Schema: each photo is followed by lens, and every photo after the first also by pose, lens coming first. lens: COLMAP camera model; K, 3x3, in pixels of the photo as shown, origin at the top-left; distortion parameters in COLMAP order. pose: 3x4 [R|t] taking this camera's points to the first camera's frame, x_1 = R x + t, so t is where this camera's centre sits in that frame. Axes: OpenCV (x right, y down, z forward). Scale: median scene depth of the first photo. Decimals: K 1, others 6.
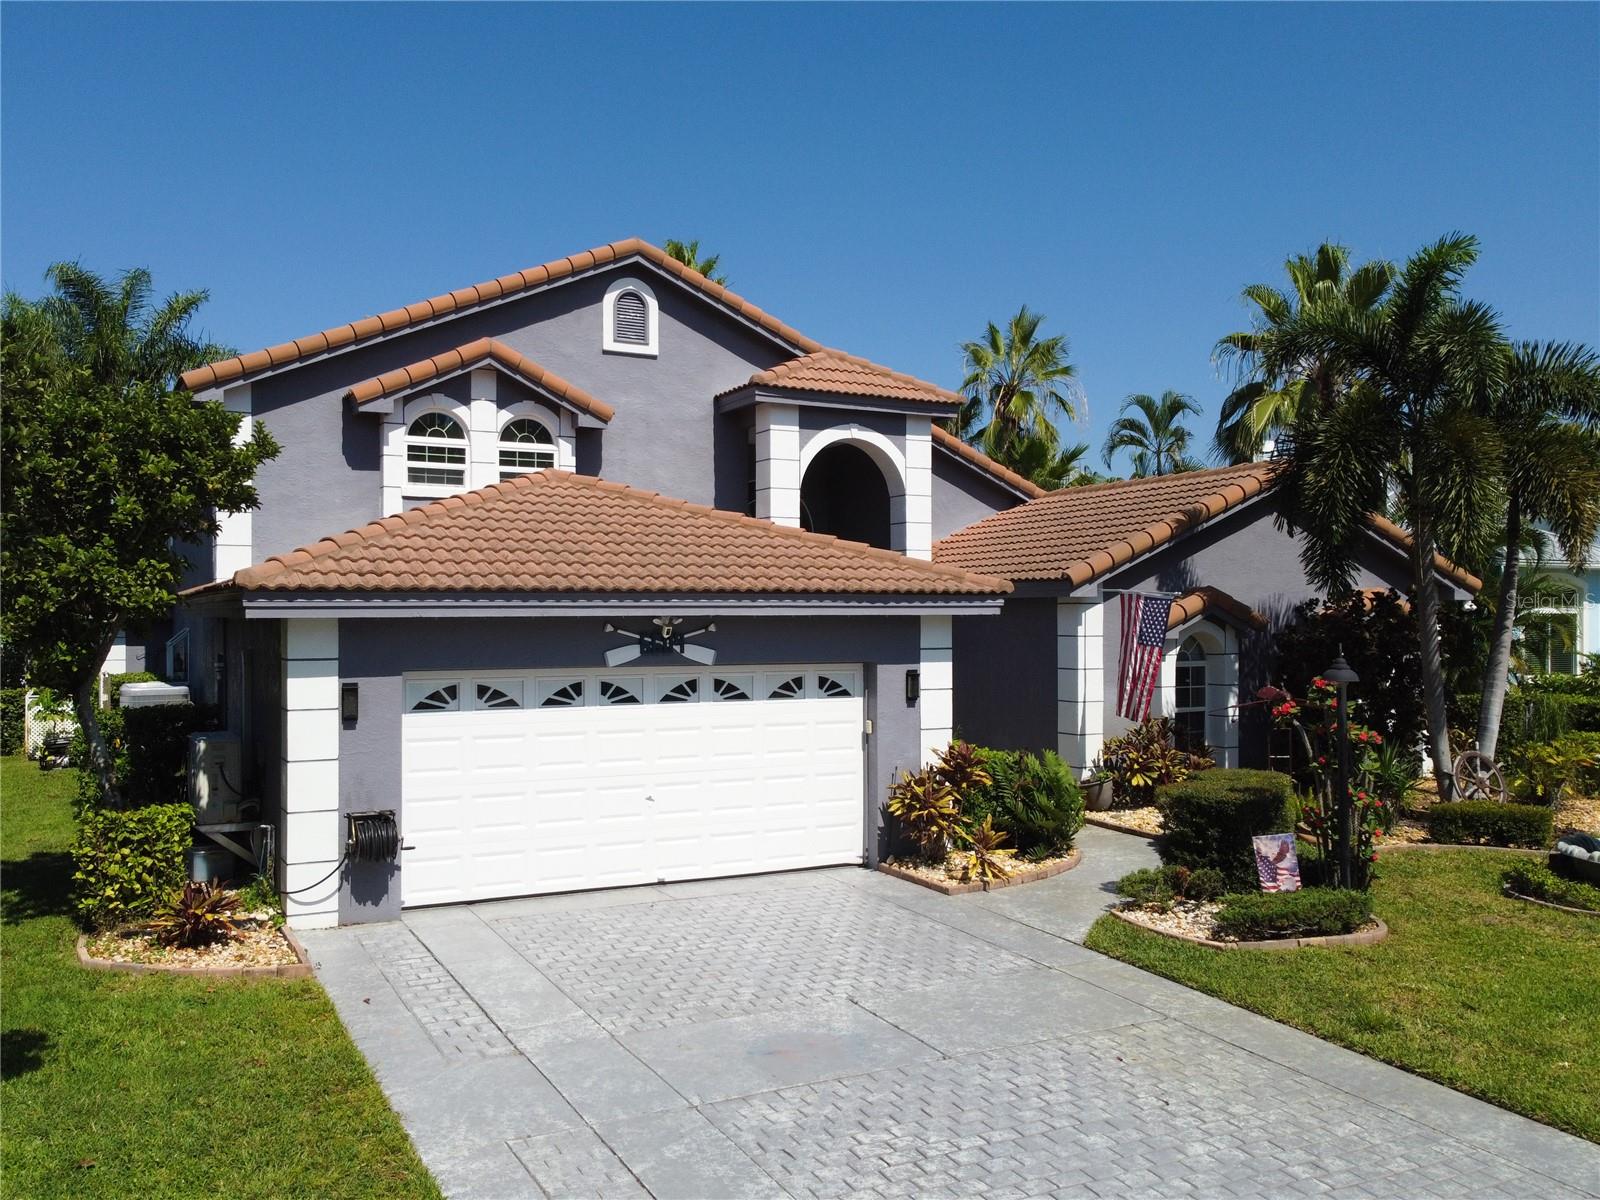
lens RADIAL K [[1304.3, 0, 729.9], [0, 1304.3, 629.5], [0, 0, 1]] dist [0.034975, -0.002785]
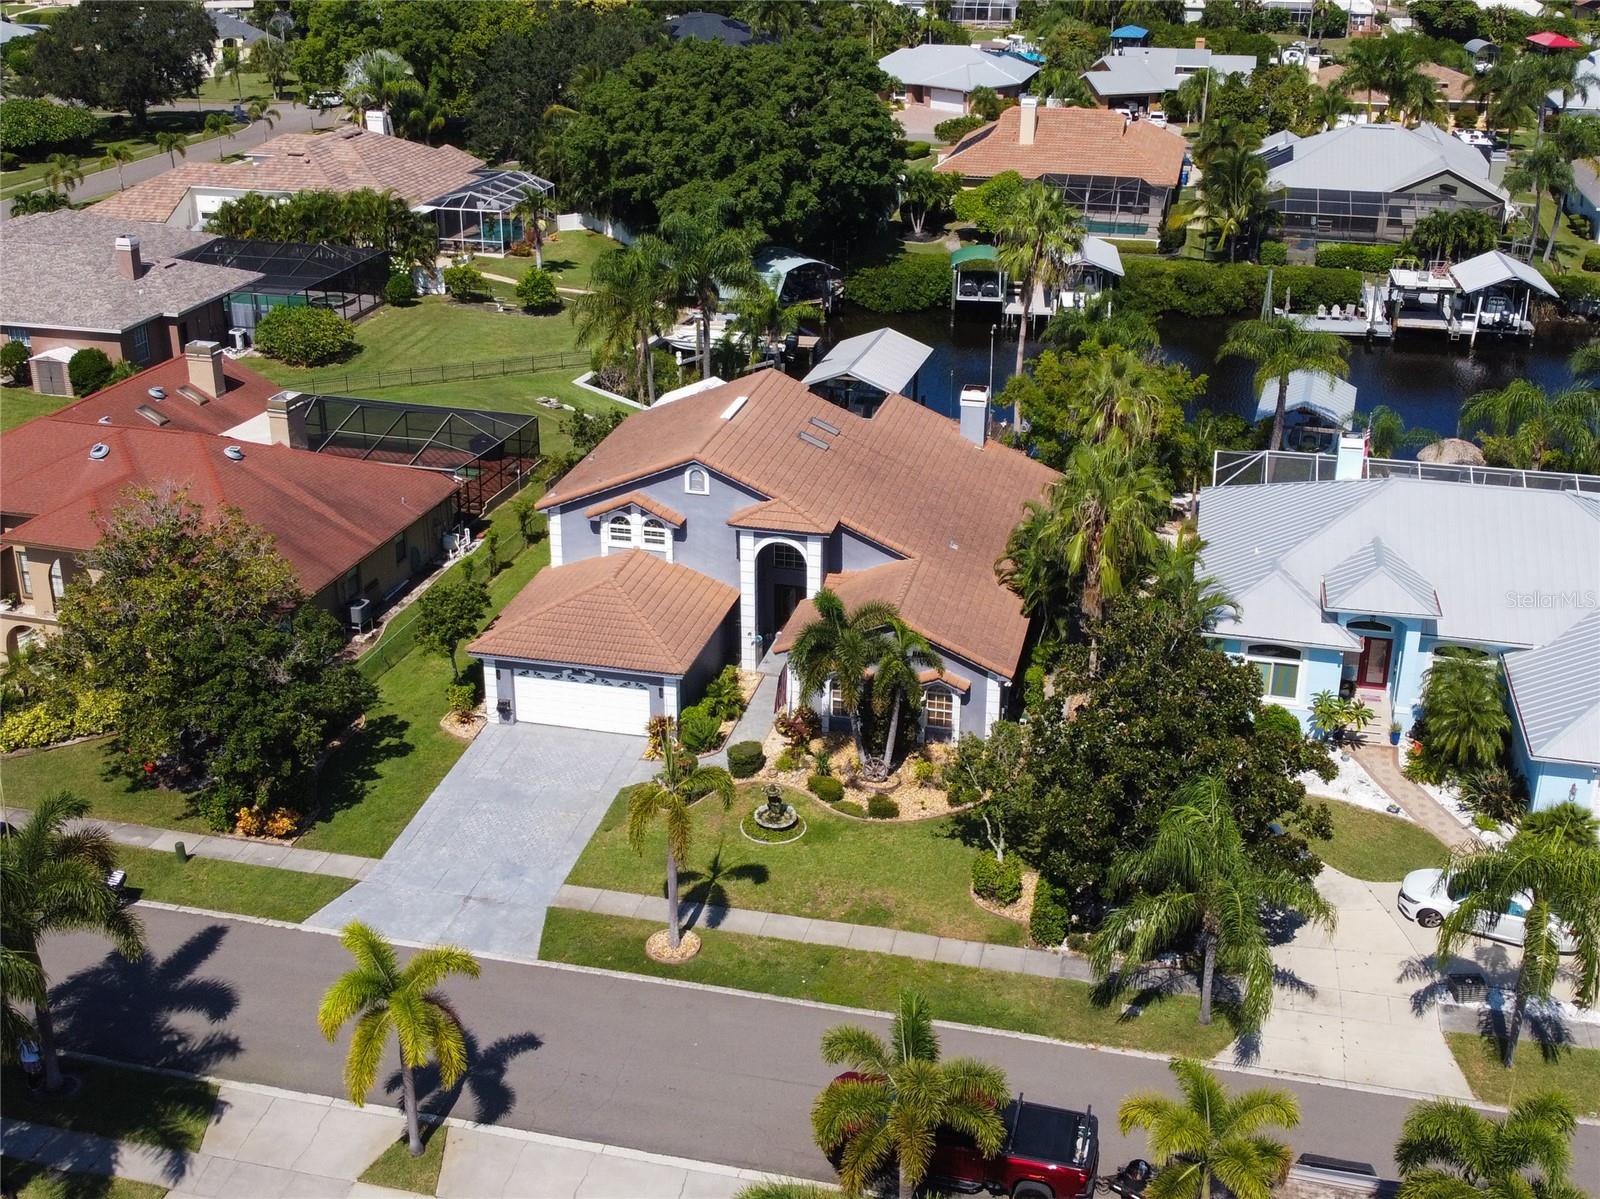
lens RADIAL K [[1740.4, 0, 800.0], [0, 1740.4, 599.5], [0, 0, 1]] dist [0.005521, -0.006242]
pose [[0.766573, 0.263244, -0.585720, 2.745139], [-0.007935, 0.915928, 0.401265, -1.815497], [0.642108, -0.302951, 0.704215, -1.639821]]
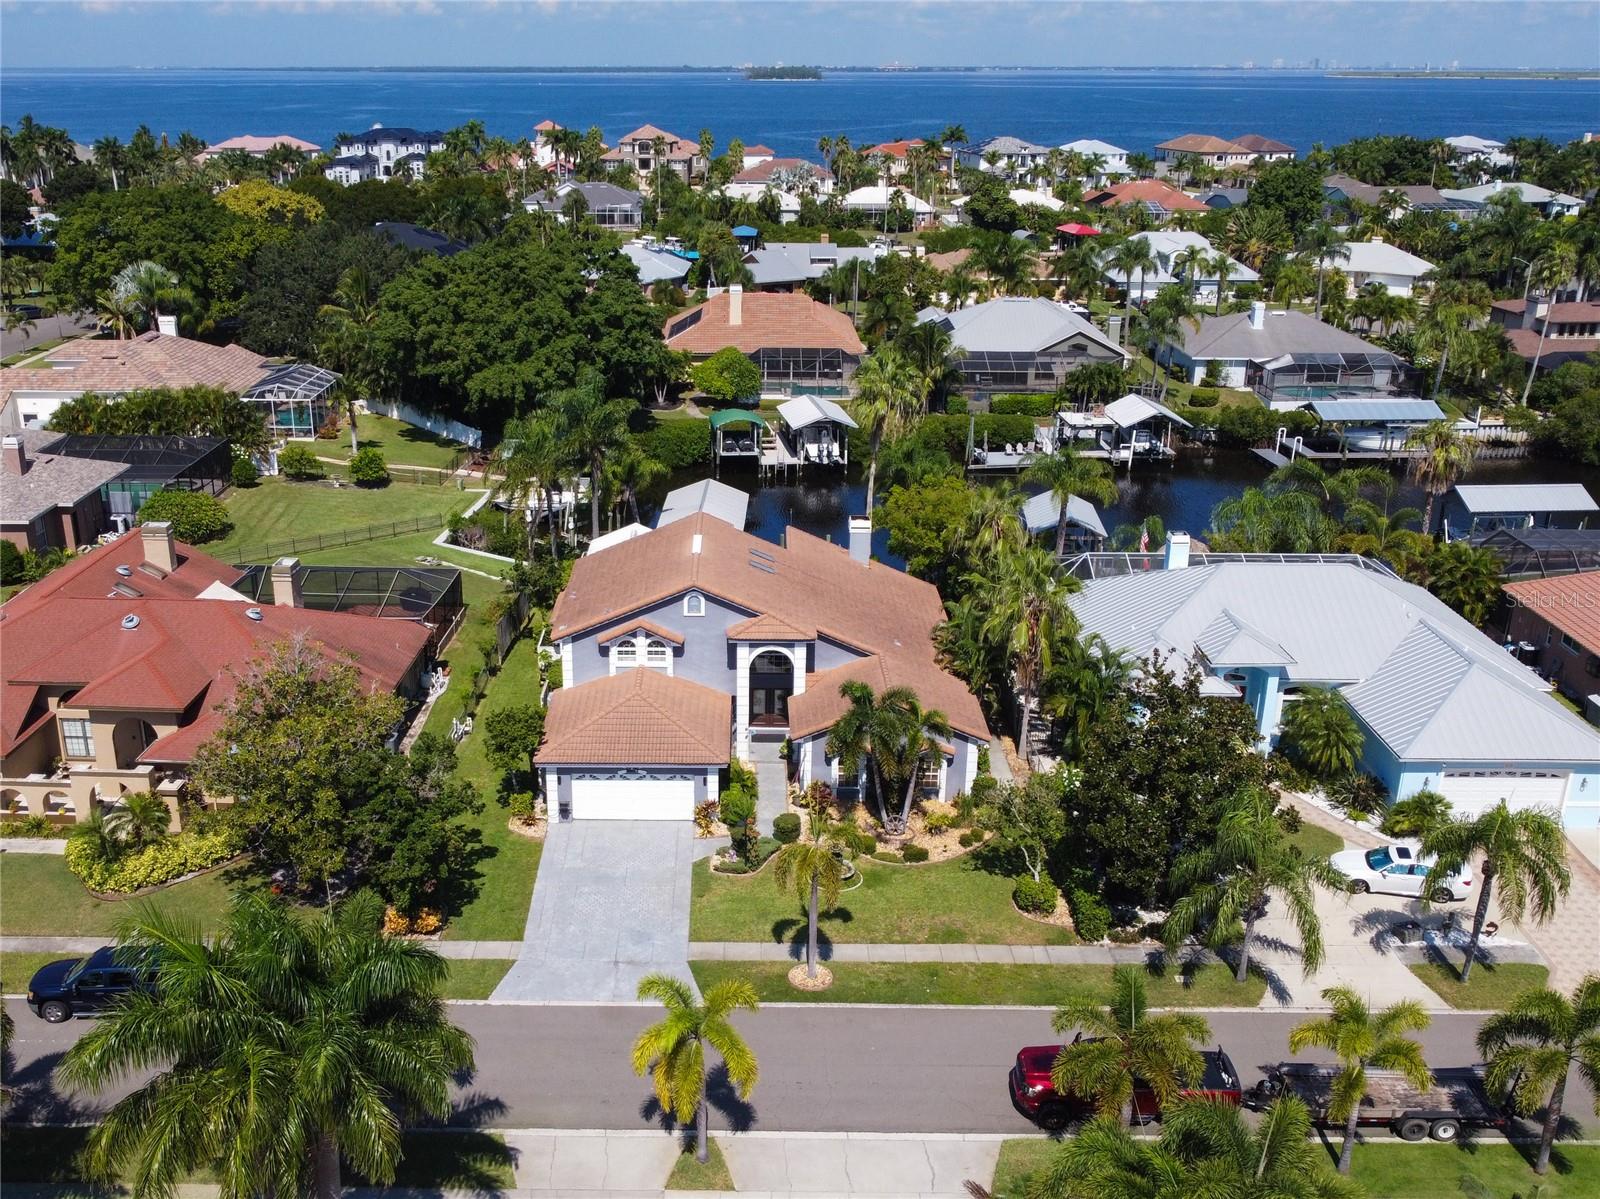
lens RADIAL K [[1511.8, 0, 711.3], [0, 1511.8, 729.5], [0, 0, 1]] dist [0.002624, -0.017815]
pose [[0.888100, 0.187444, -0.419694, 1.920229], [-0.004723, 0.916746, 0.399444, -1.799253], [0.459625, -0.352764, 0.815047, -2.440087]]
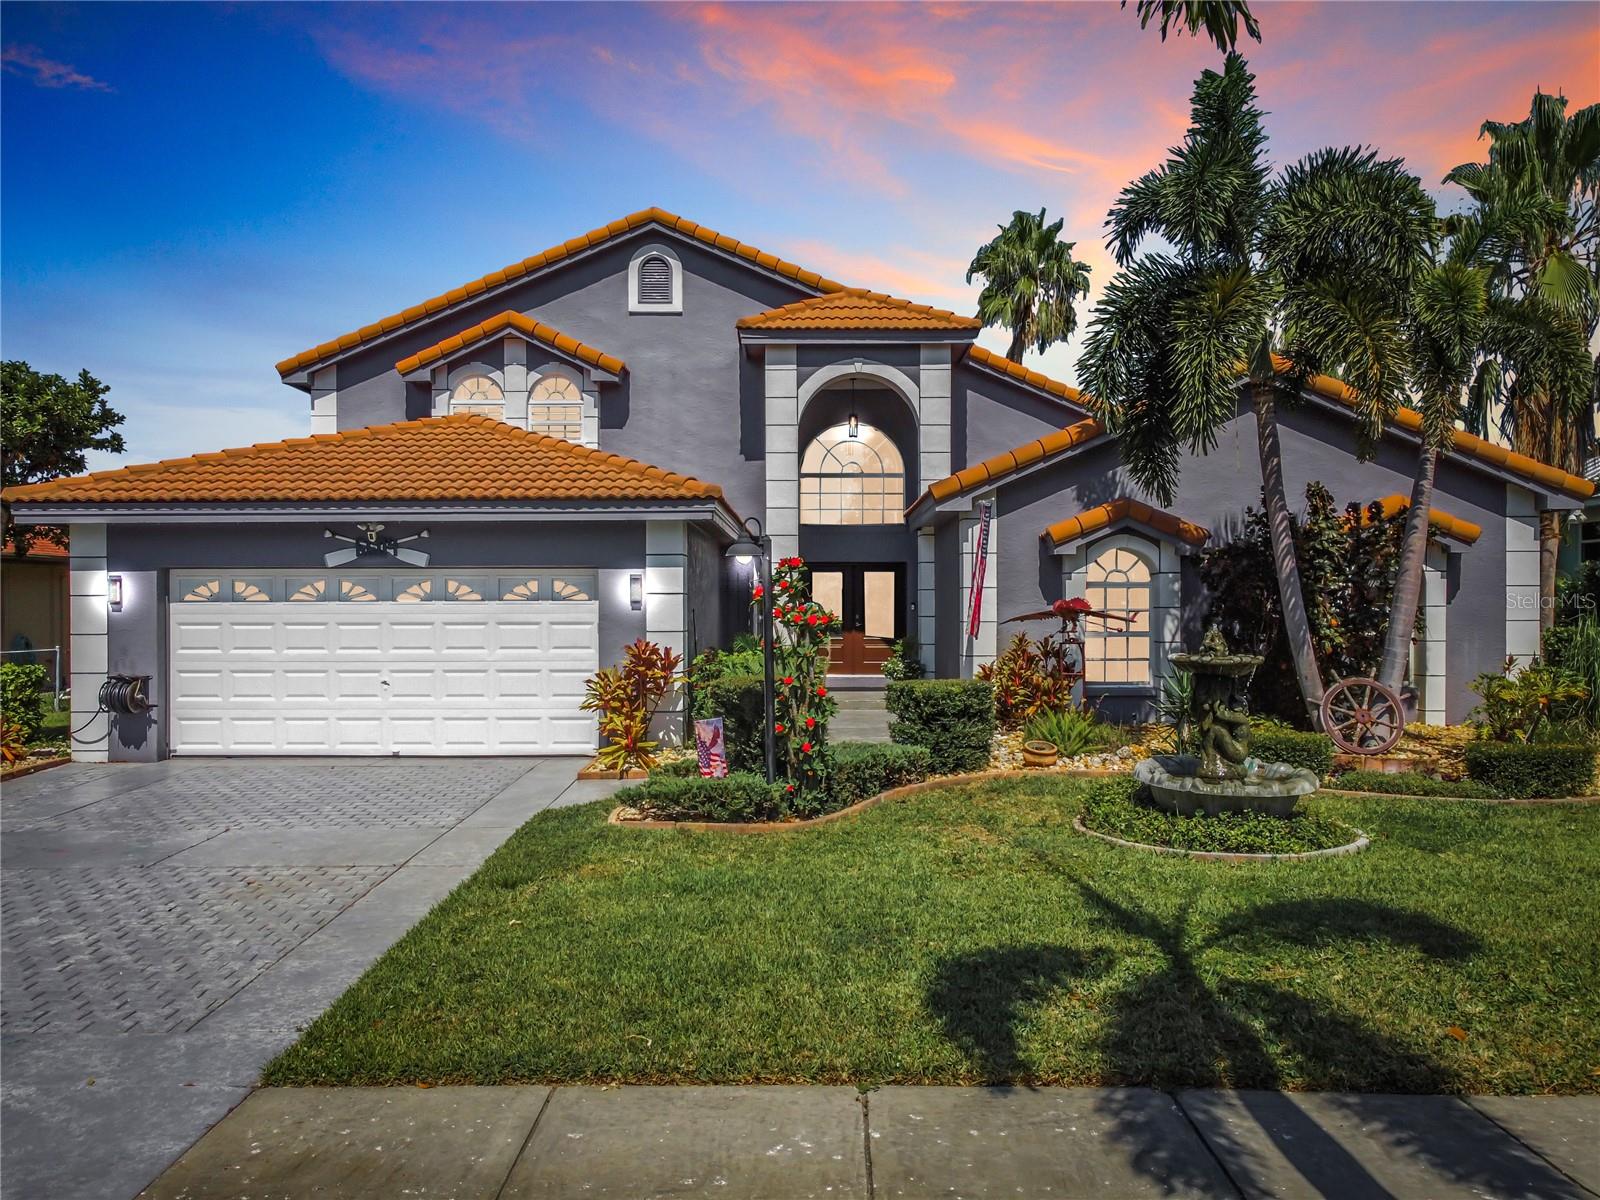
lens RADIAL K [[1214.4, 0, 795.2], [0, 1214.4, 624.4], [0, 0, 1]] dist [0.015993, 0.003286]
pose [[0.890679, 0.006237, -0.454590, 0.688162], [-0.003059, 0.999965, 0.007725, 0.062118], [0.454623, -0.005490, 0.890667, 0.183480]]
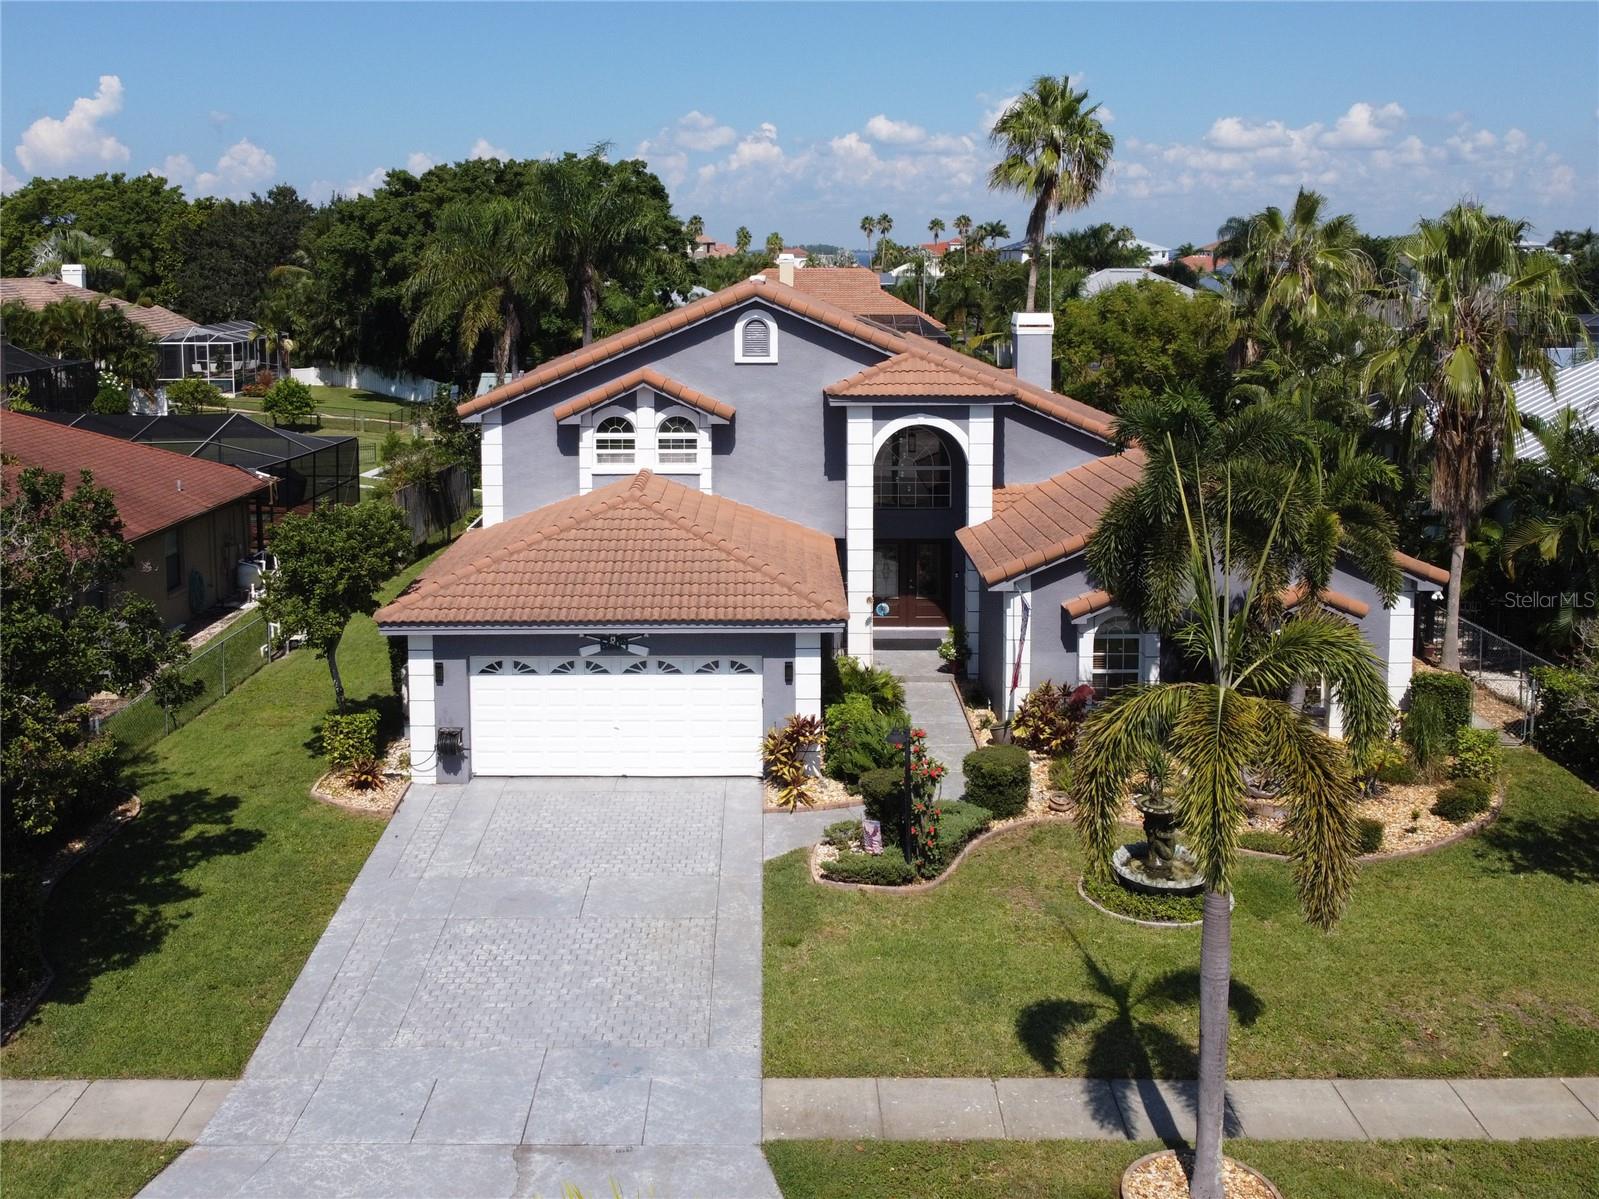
lens RADIAL K [[1493.0, 0, 754.3], [0, 1493.0, 423.9], [0, 0, 1]] dist [0.005251, -0.011926]
pose [[0.891109, 0.049733, -0.451057, 0.879757], [-0.000737, 0.994134, 0.108157, -0.437861], [0.453790, -0.096047, 0.885918, -0.563928]]
